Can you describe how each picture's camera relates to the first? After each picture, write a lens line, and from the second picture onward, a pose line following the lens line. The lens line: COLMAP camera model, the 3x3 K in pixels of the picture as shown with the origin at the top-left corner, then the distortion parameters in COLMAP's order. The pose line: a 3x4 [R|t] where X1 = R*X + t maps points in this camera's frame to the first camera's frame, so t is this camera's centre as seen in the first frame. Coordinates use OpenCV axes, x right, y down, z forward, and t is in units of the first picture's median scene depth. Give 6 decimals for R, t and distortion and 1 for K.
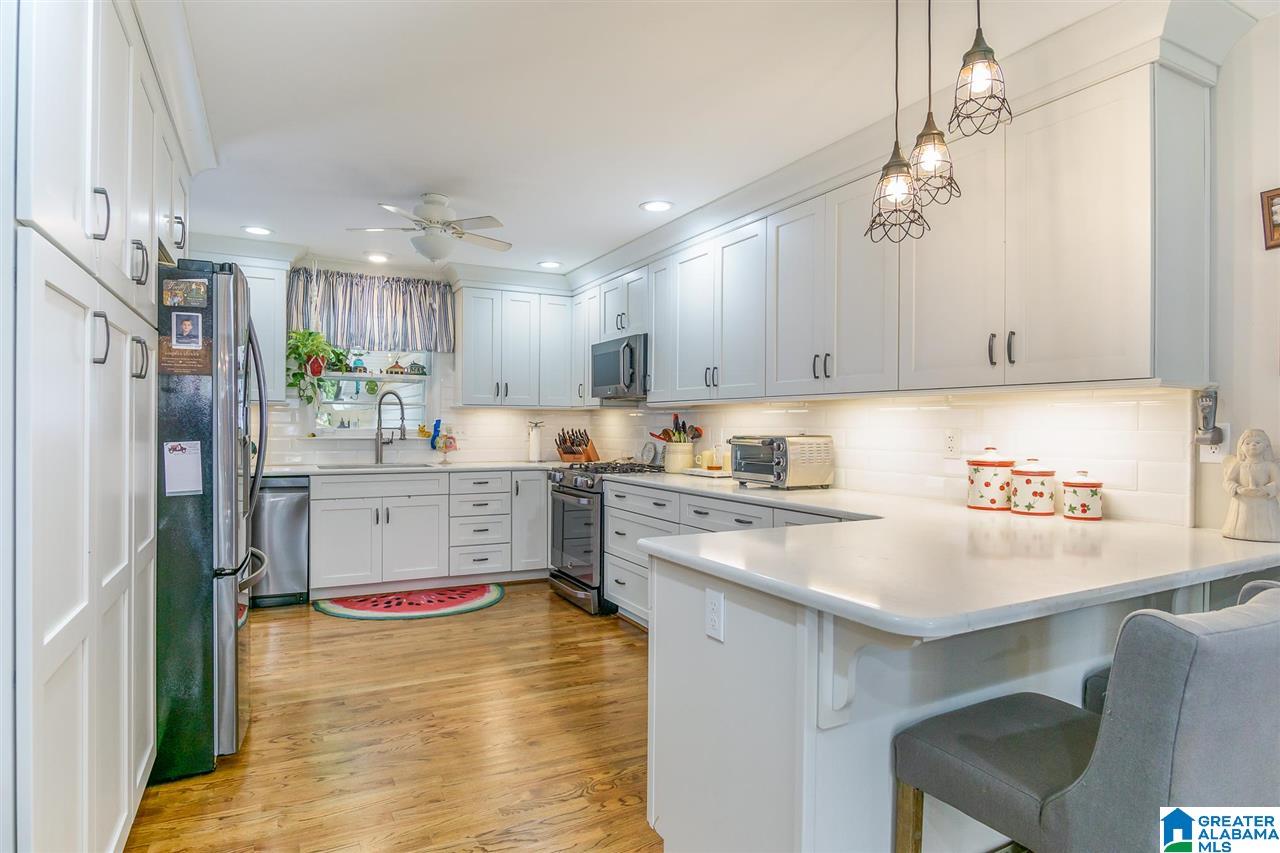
lens RADIAL K [[711.3, 0, 642.9], [0, 711.3, 429.0], [0, 0, 1]] dist [-0.023184, -0.000693]
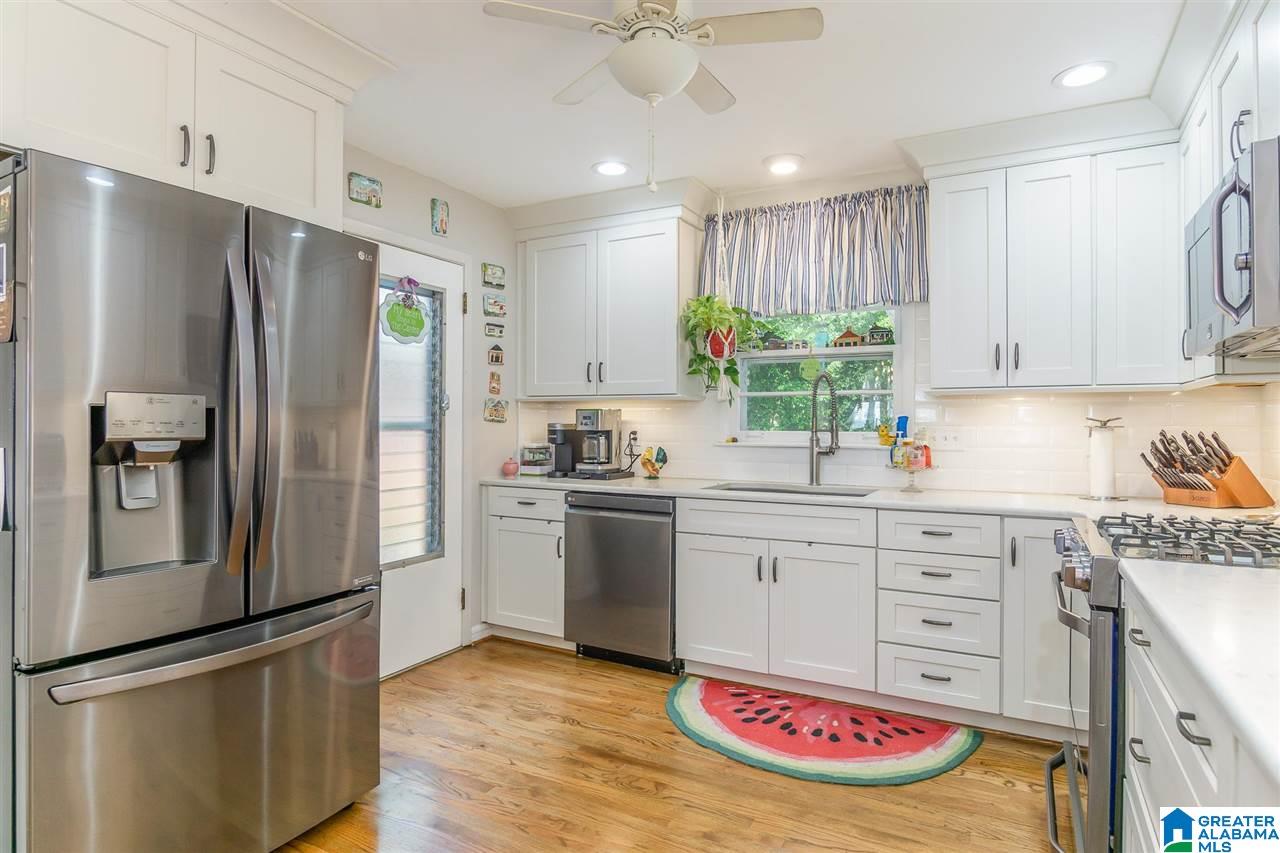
lens RADIAL K [[711.3, 0, 642.9], [0, 711.3, 429.0], [0, 0, 1]] dist [-0.023184, -0.000693]
pose [[0.555546, -0.001606, -0.831484, 0.088164], [-0.004765, 0.999976, -0.005116, 0.001632], [0.831472, 0.006804, 0.555525, 0.512176]]
